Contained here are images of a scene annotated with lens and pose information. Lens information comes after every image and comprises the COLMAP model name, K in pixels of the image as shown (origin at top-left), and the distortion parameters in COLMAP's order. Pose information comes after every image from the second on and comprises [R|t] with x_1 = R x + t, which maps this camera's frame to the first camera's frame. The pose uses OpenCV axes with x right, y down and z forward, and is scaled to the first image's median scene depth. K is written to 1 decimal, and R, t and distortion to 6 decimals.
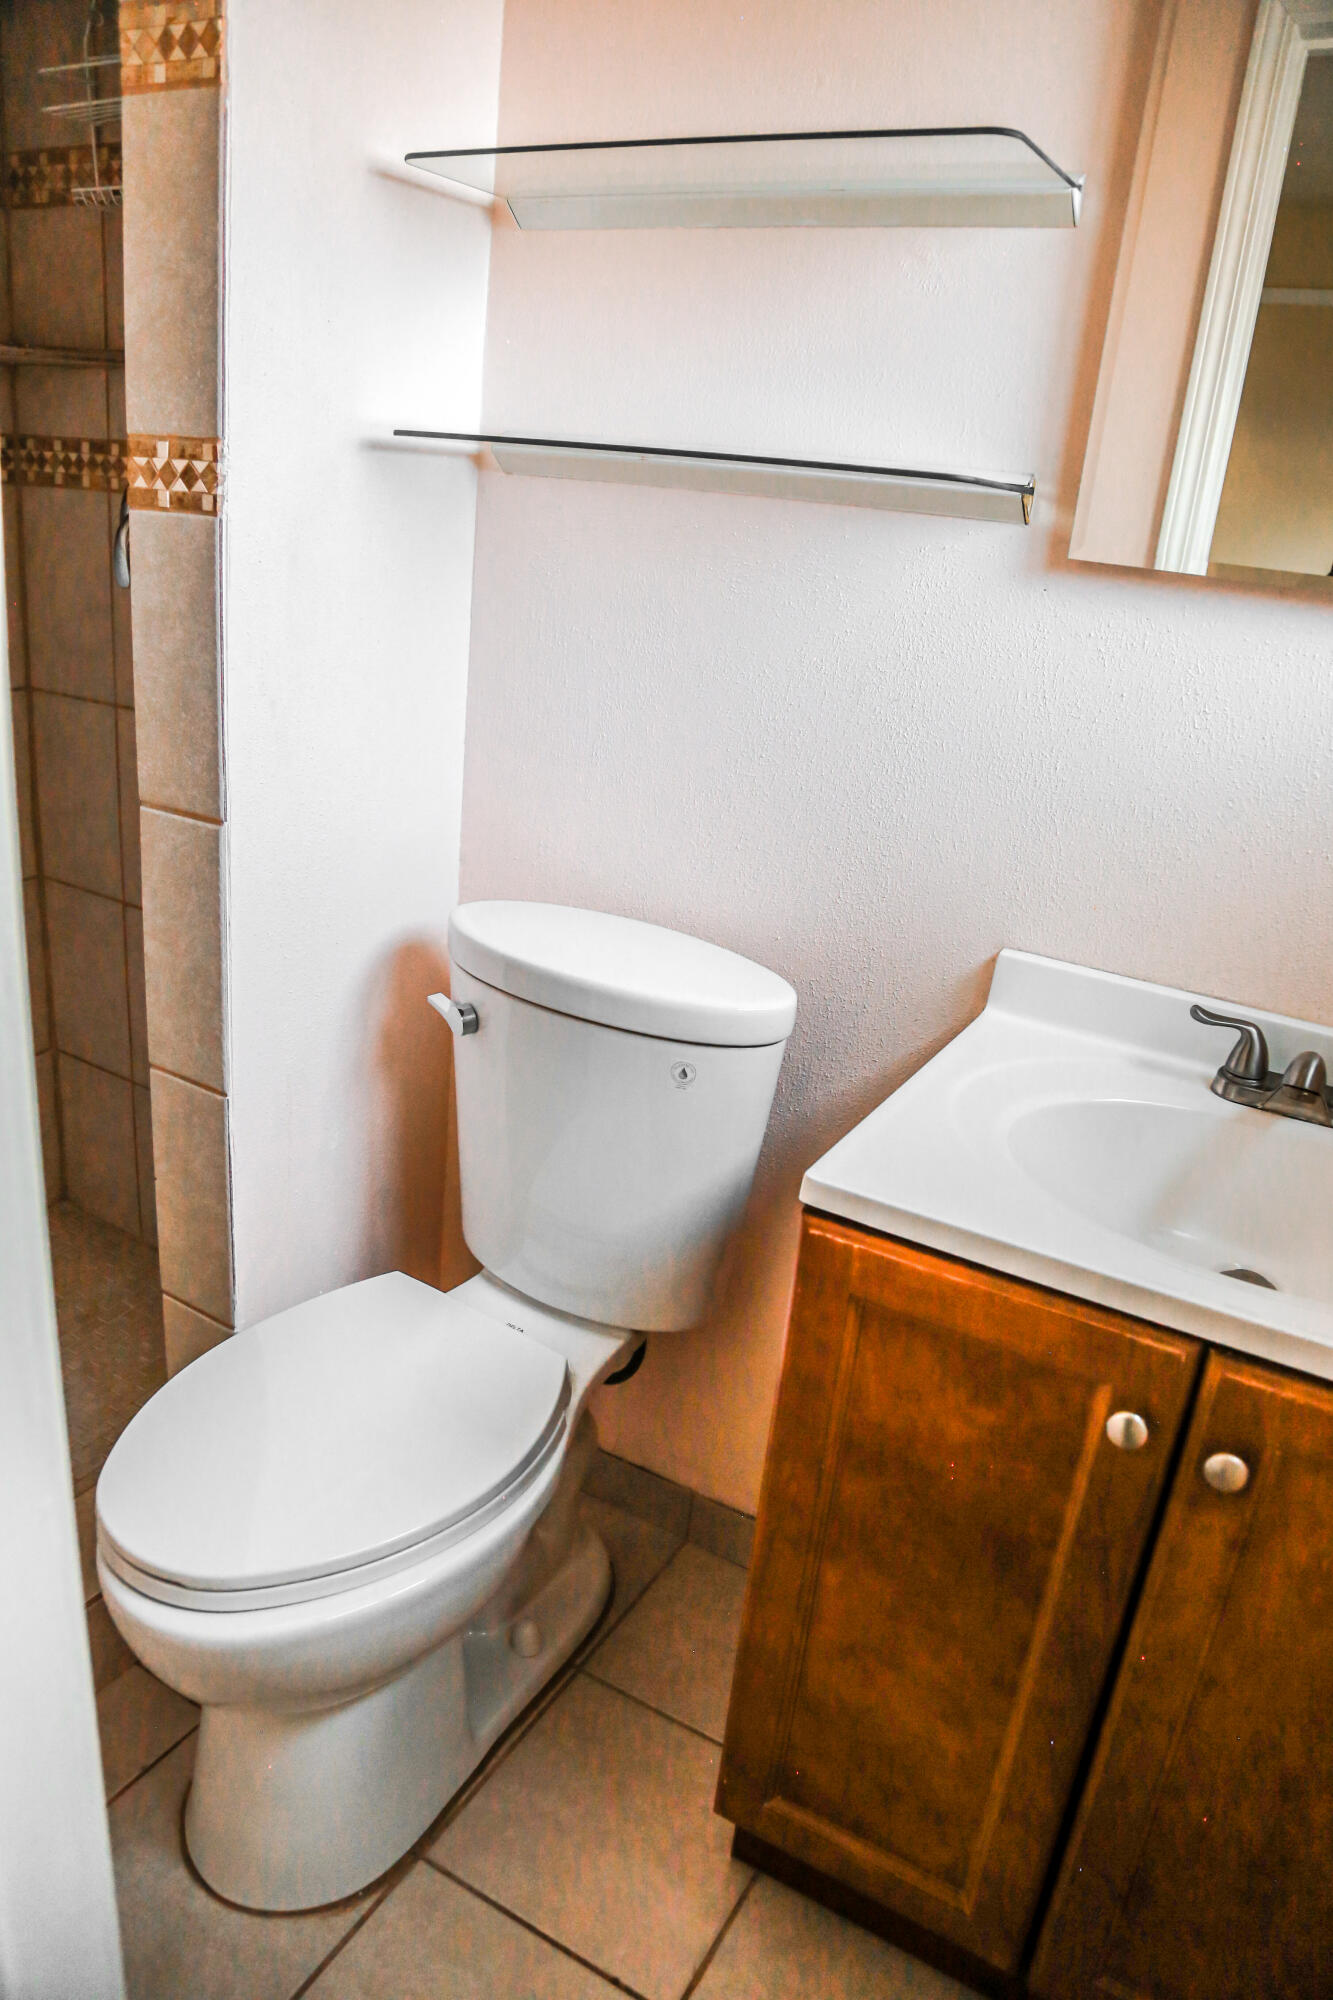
lens RADIAL K [[1398.3, 0, 655.1], [0, 1398.3, 1011.5], [0, 0, 1]] dist [-0.091648, 0.039418]
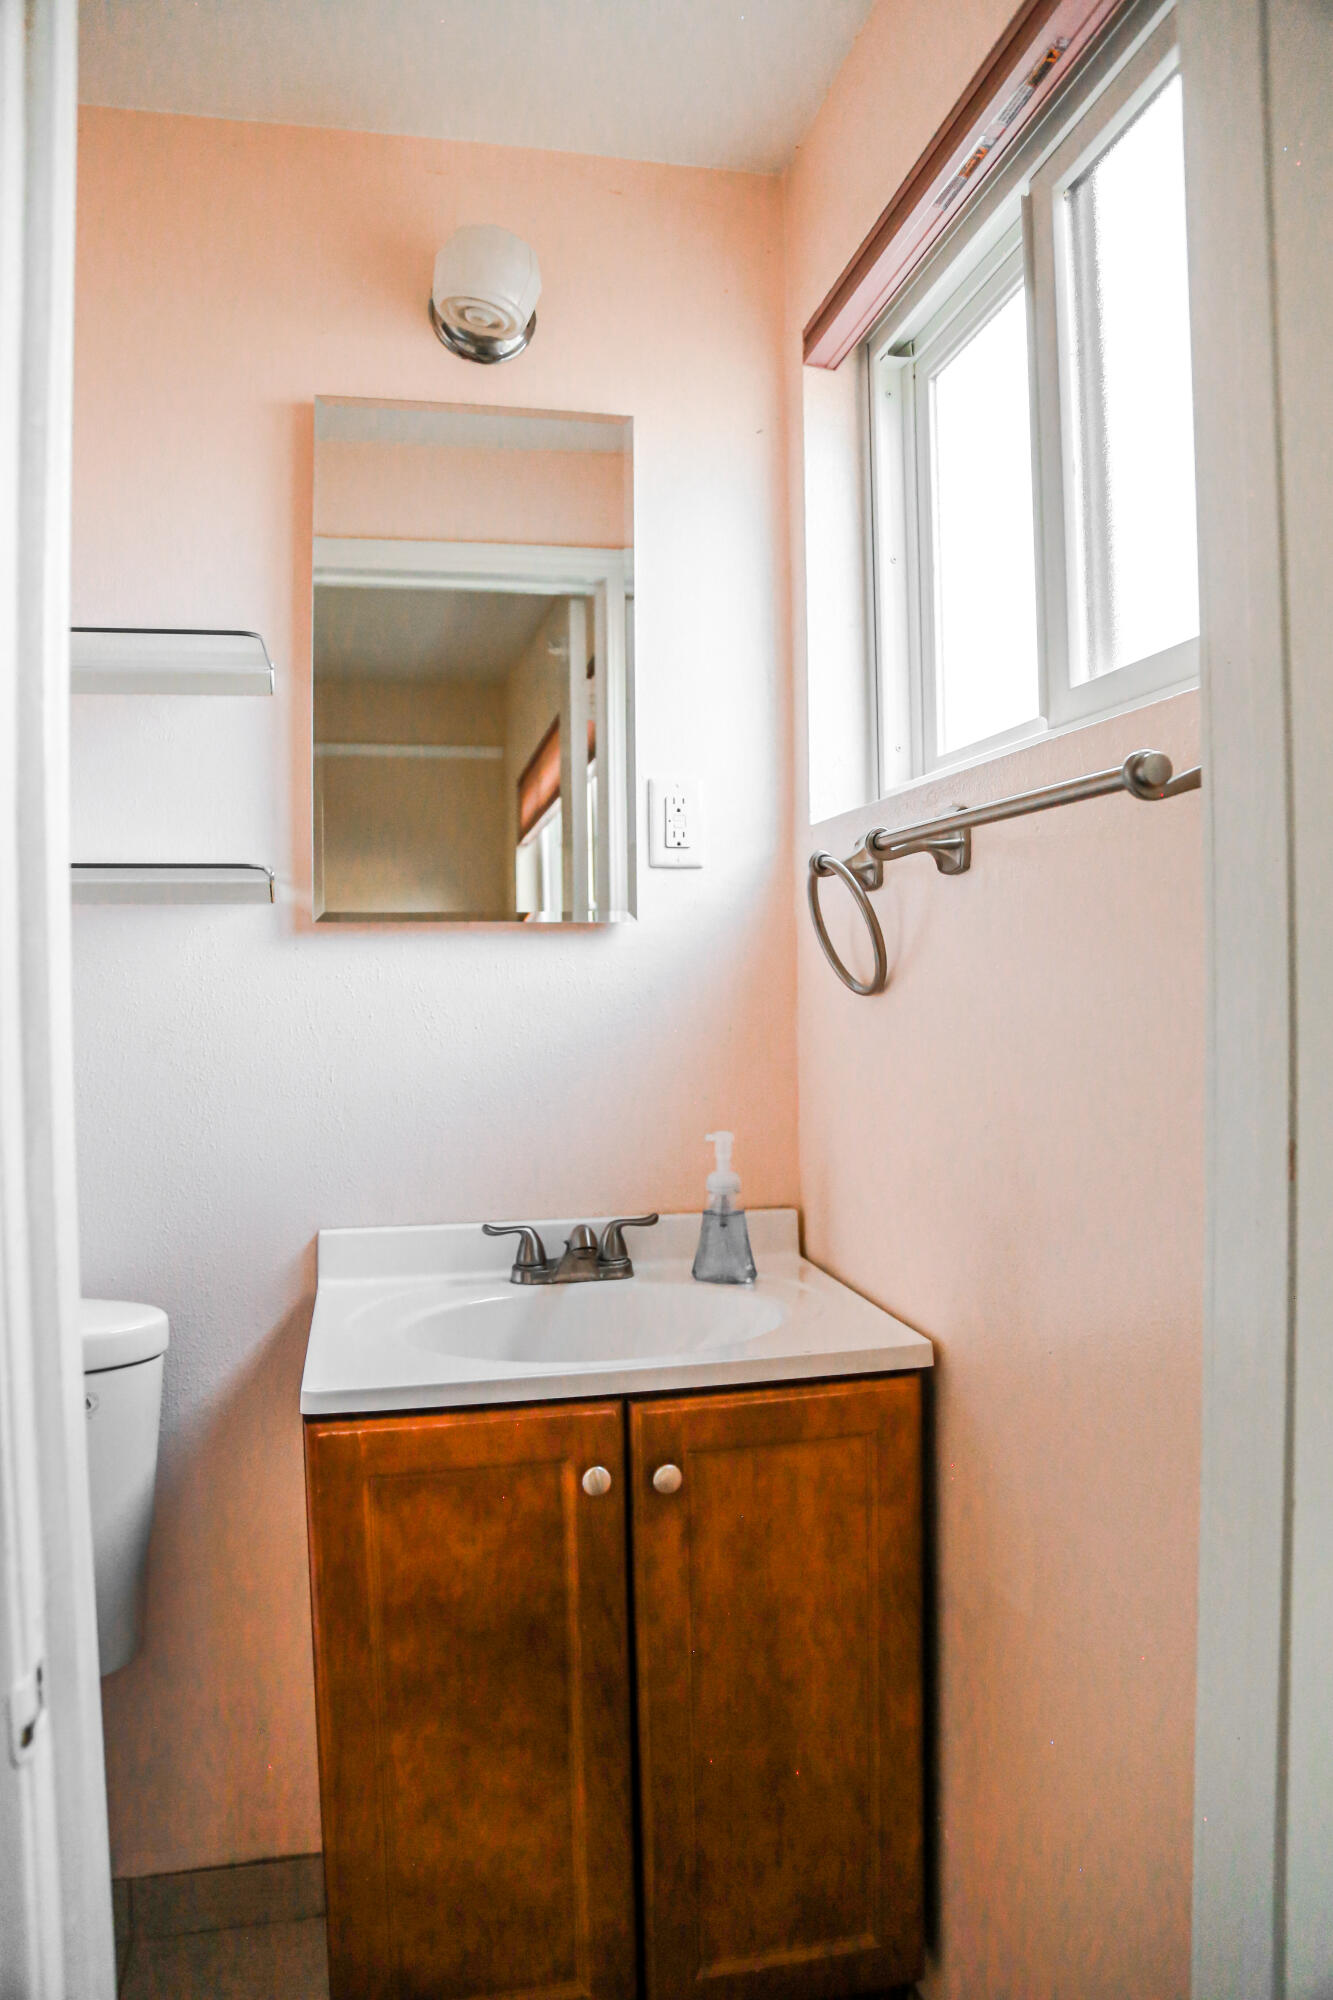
lens RADIAL K [[1398.3, 0, 679.0], [0, 1398.3, 983.7], [0, 0, 1]] dist [-0.091648, 0.039418]
pose [[0.732456, -0.103990, 0.672825, -0.414847], [0.317150, 0.926603, -0.202045, 0.131485], [-0.602431, 0.361376, 0.711677, -0.184036]]
